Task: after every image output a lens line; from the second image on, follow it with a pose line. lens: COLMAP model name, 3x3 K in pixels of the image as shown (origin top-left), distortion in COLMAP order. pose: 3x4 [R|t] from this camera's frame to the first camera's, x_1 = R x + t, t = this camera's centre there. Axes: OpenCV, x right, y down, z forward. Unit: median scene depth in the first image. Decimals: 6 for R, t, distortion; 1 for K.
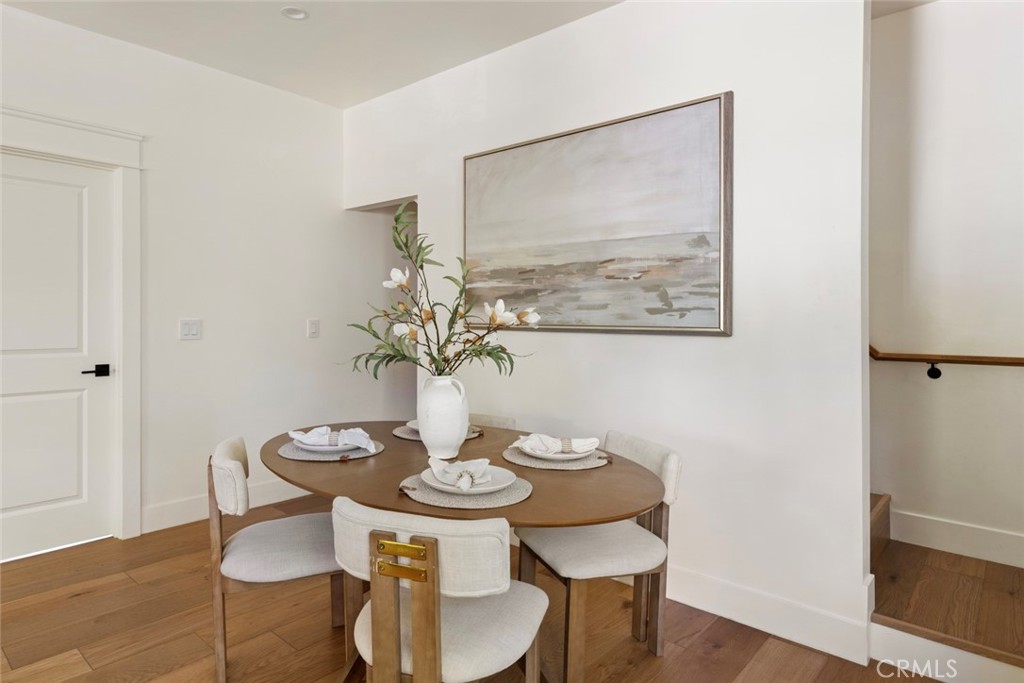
lens RADIAL K [[604.8, 0, 514.7], [0, 604.8, 319.5], [0, 0, 1]] dist [0.003351, -0.001583]
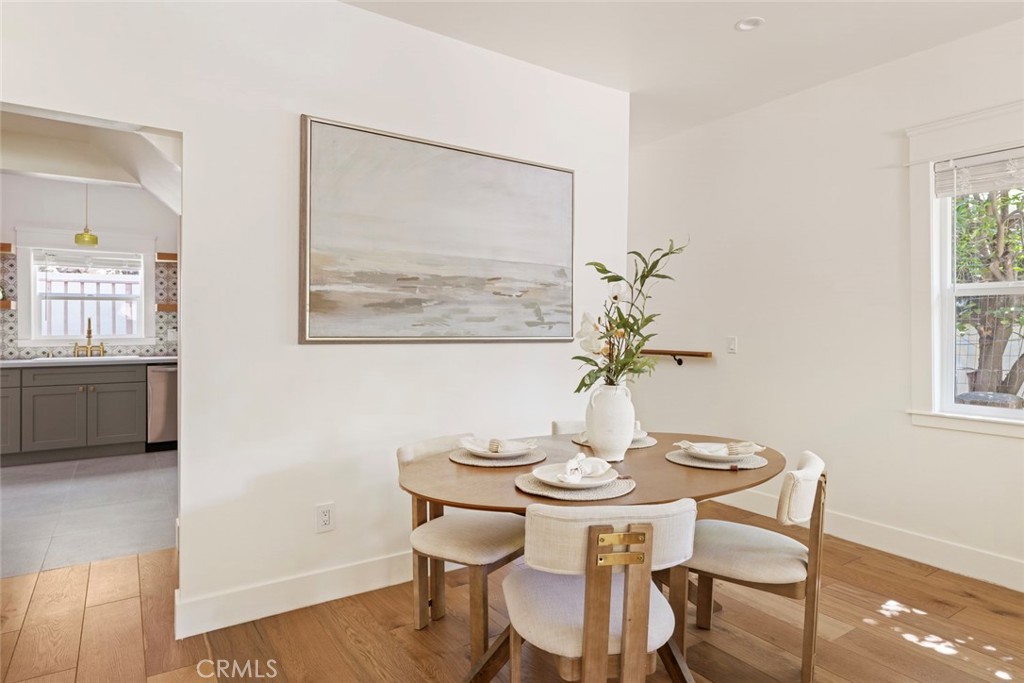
lens RADIAL K [[604.8, 0, 514.4], [0, 604.8, 331.1], [0, 0, 1]] dist [0.003351, -0.001583]
pose [[0.242207, -0.008509, 0.970187, -0.908579], [-0.003174, 0.999949, 0.009563, -0.010110], [-0.970219, -0.005396, 0.242168, 0.677936]]
